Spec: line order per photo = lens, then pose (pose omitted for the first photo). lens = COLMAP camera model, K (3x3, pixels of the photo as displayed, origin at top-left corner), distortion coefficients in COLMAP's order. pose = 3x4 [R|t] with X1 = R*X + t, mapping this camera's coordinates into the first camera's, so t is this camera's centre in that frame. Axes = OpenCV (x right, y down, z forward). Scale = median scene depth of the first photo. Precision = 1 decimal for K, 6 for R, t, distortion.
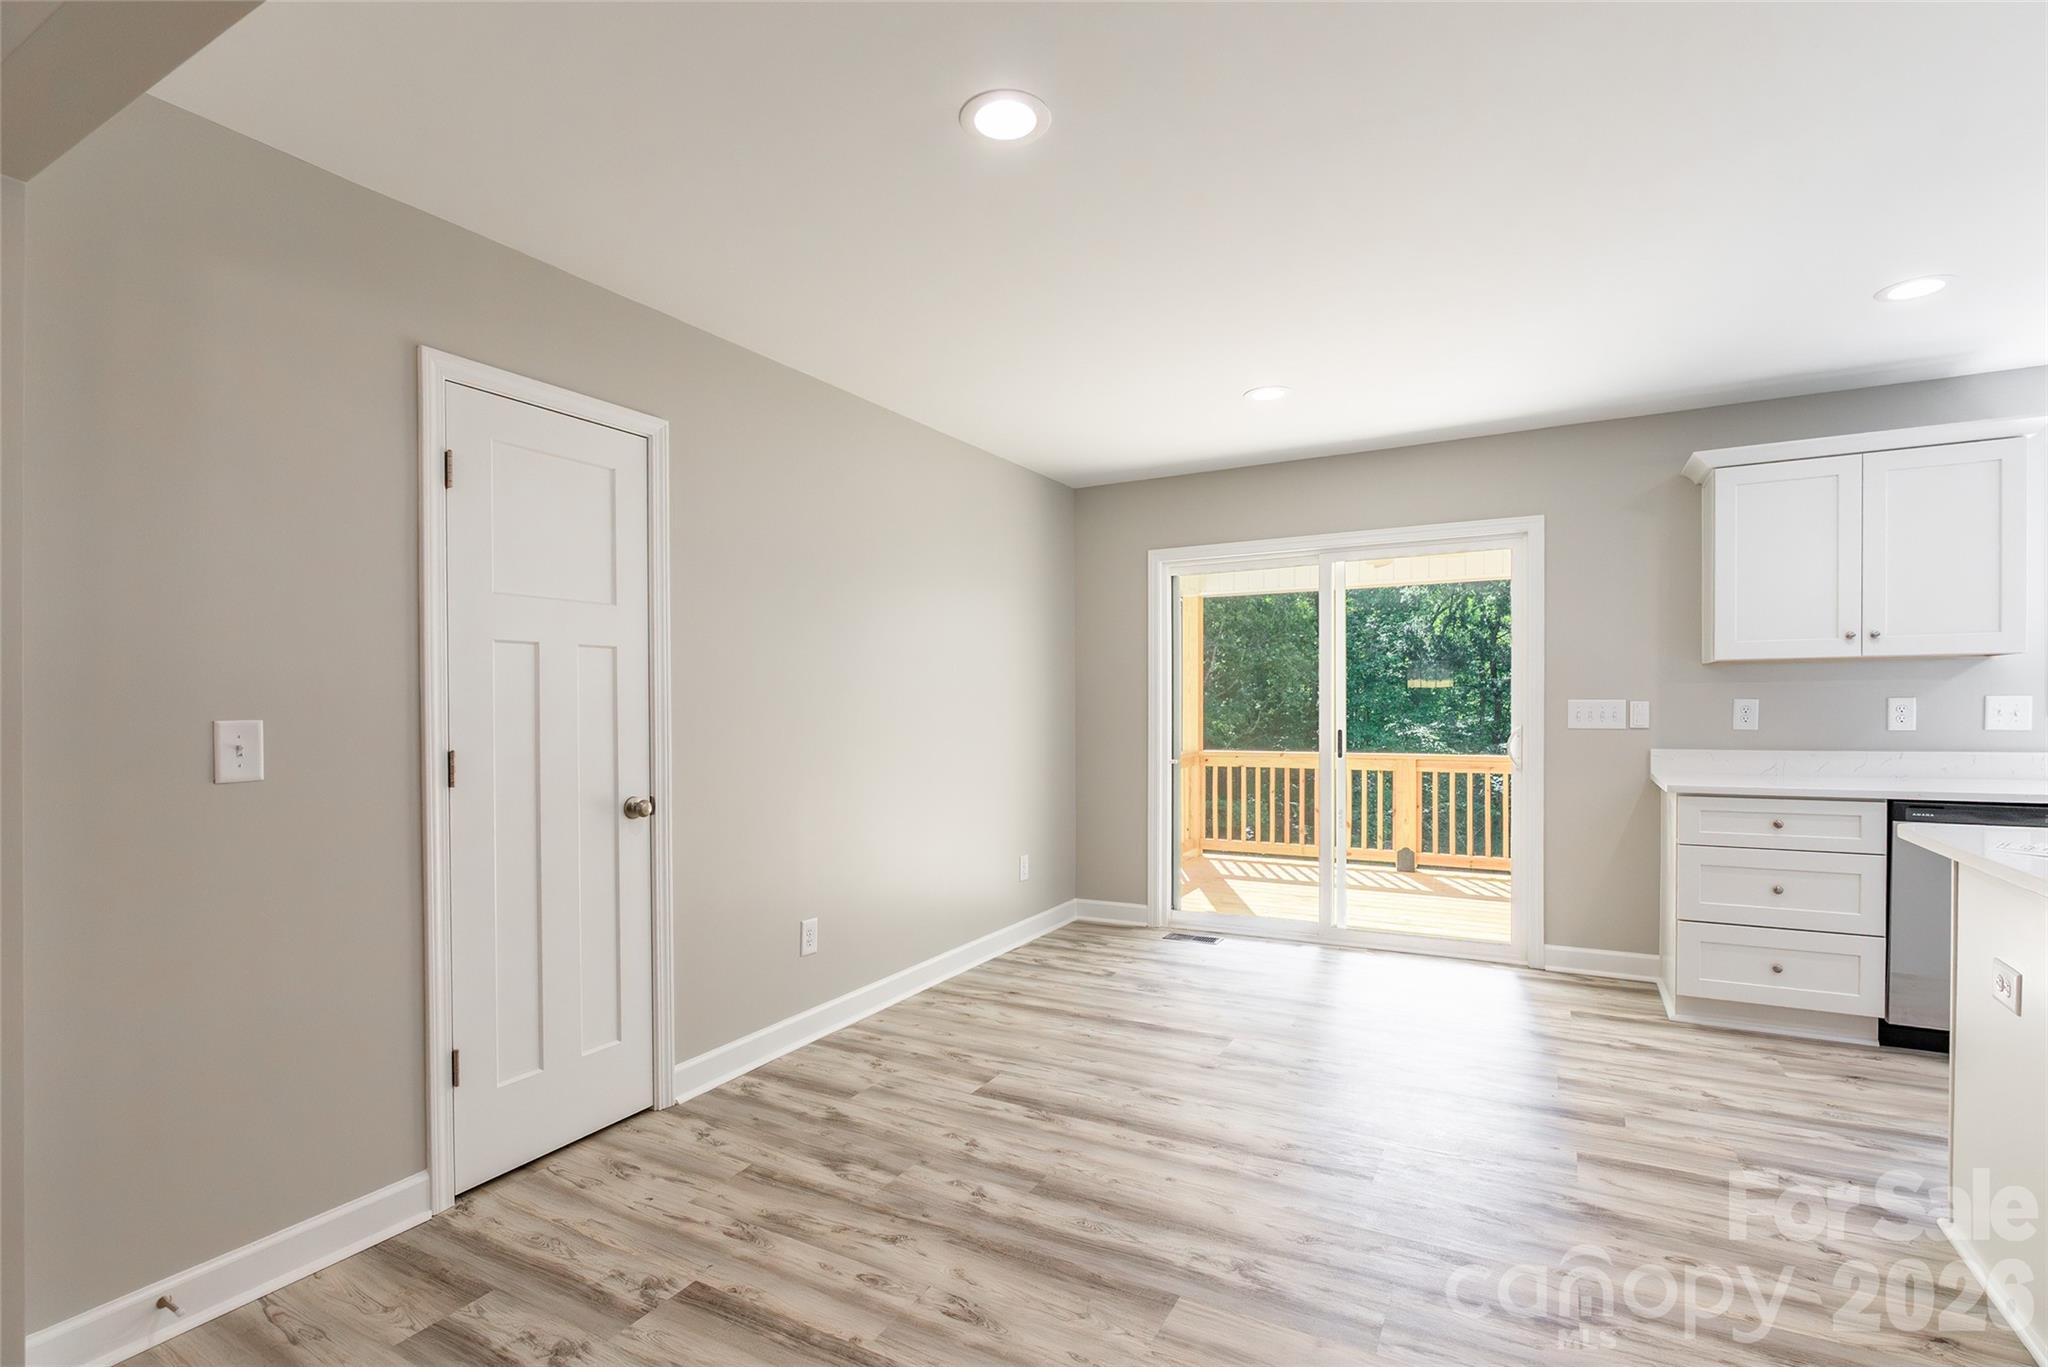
lens RADIAL K [[1048.6, 0, 1099.5], [0, 1048.6, 734.8], [0, 0, 1]] dist [-0.013982, 0.000432]
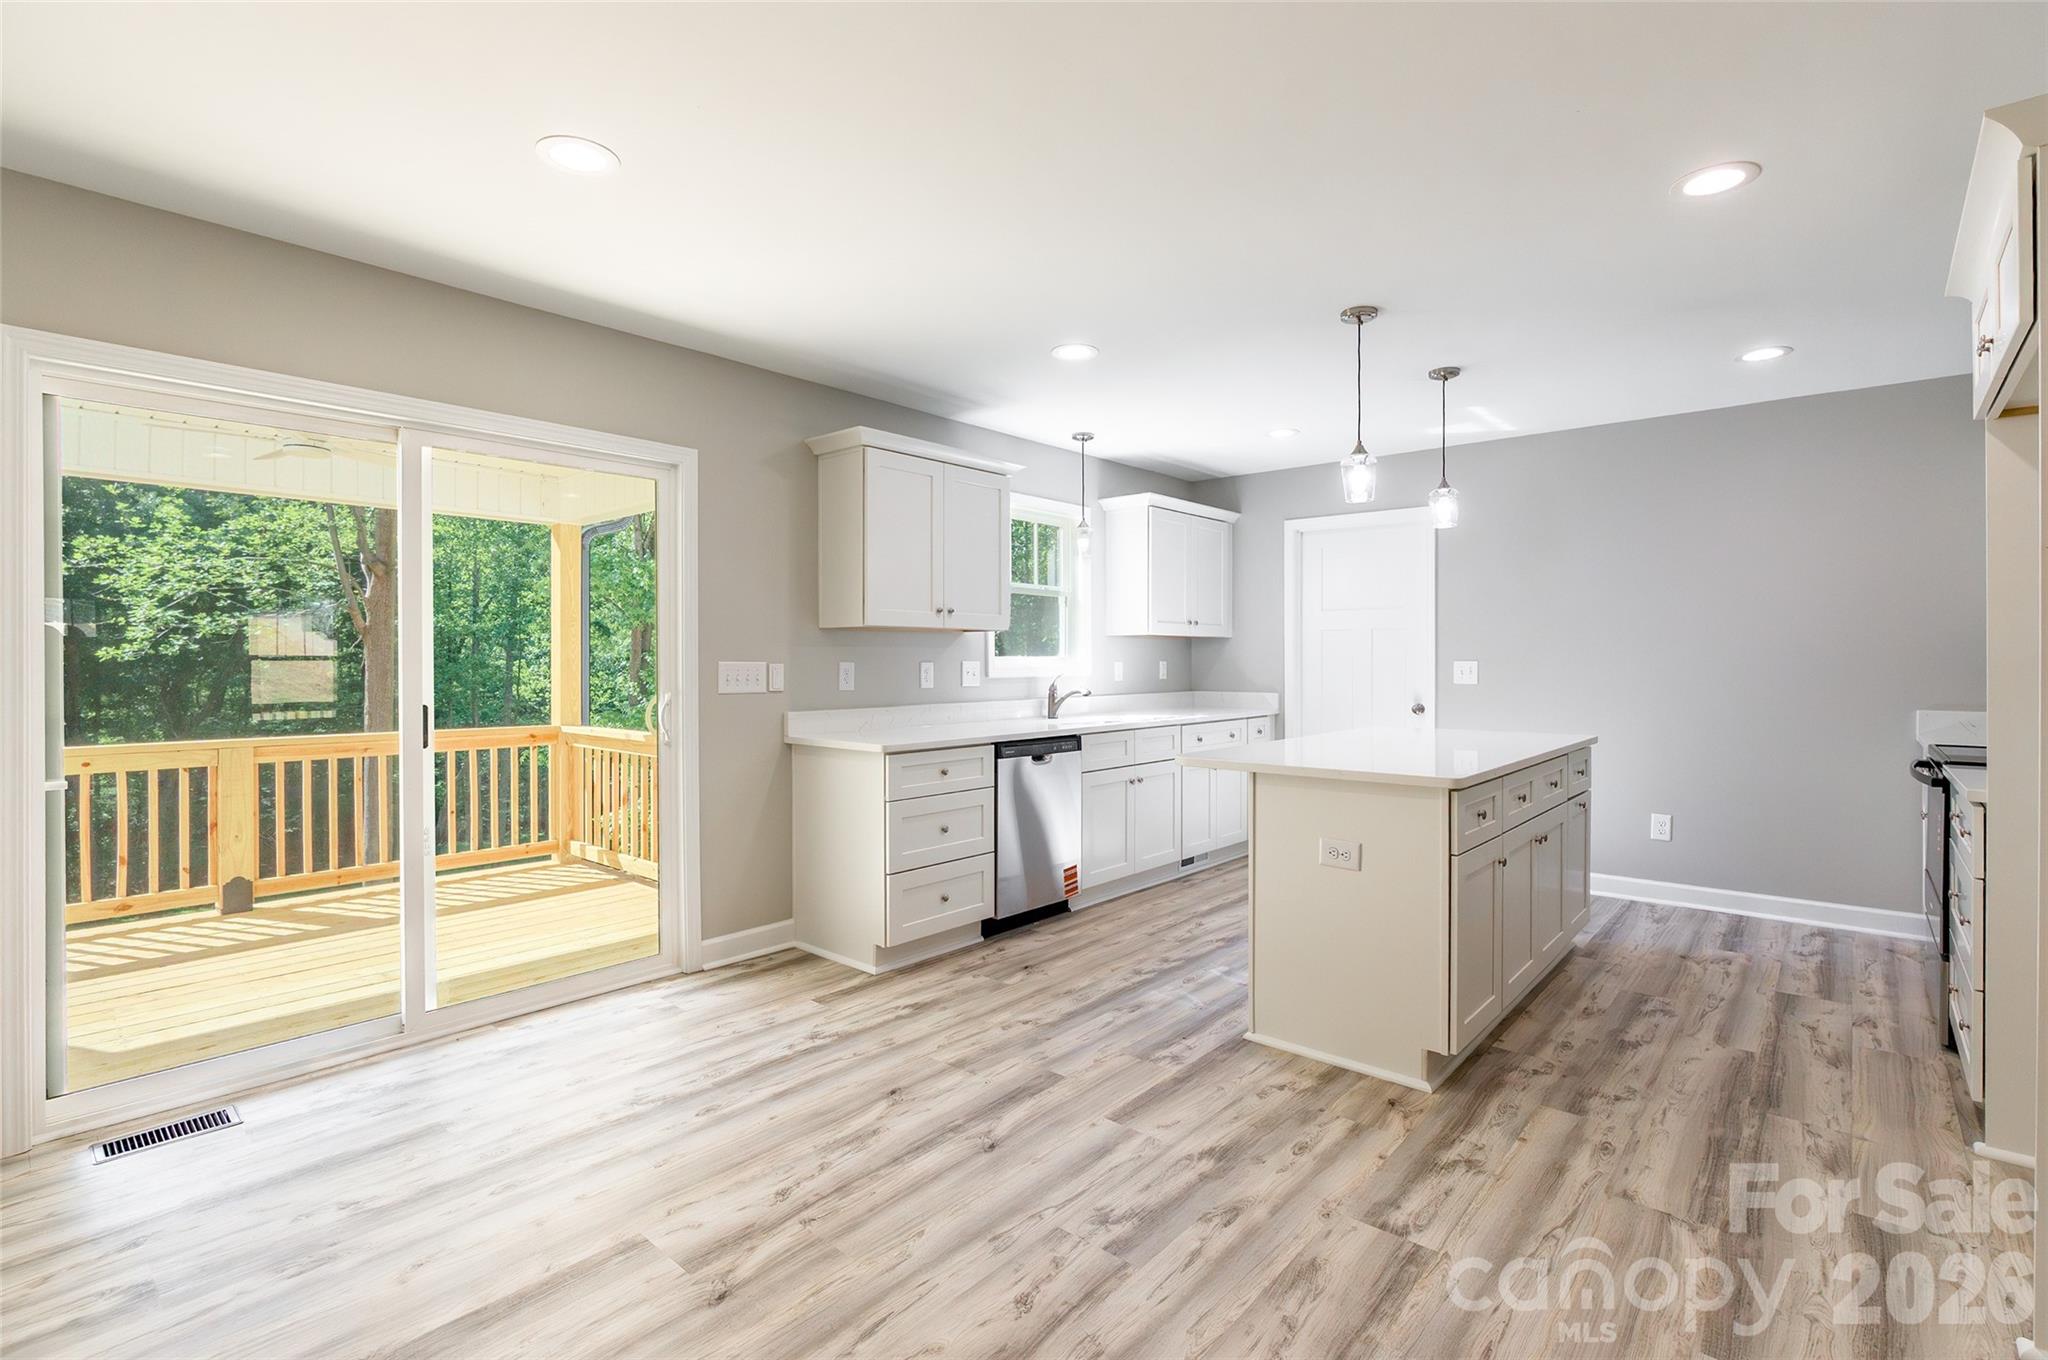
lens RADIAL K [[936.7, 0, 1039.6], [0, 936.7, 676.5], [0, 0, 1]] dist [-0.010757, 0.000366]
pose [[0.234405, -0.007309, 0.972111, -0.306428], [0.027957, 0.999609, 0.000775, -0.015637], [-0.971737, 0.026996, 0.234518, 0.618580]]
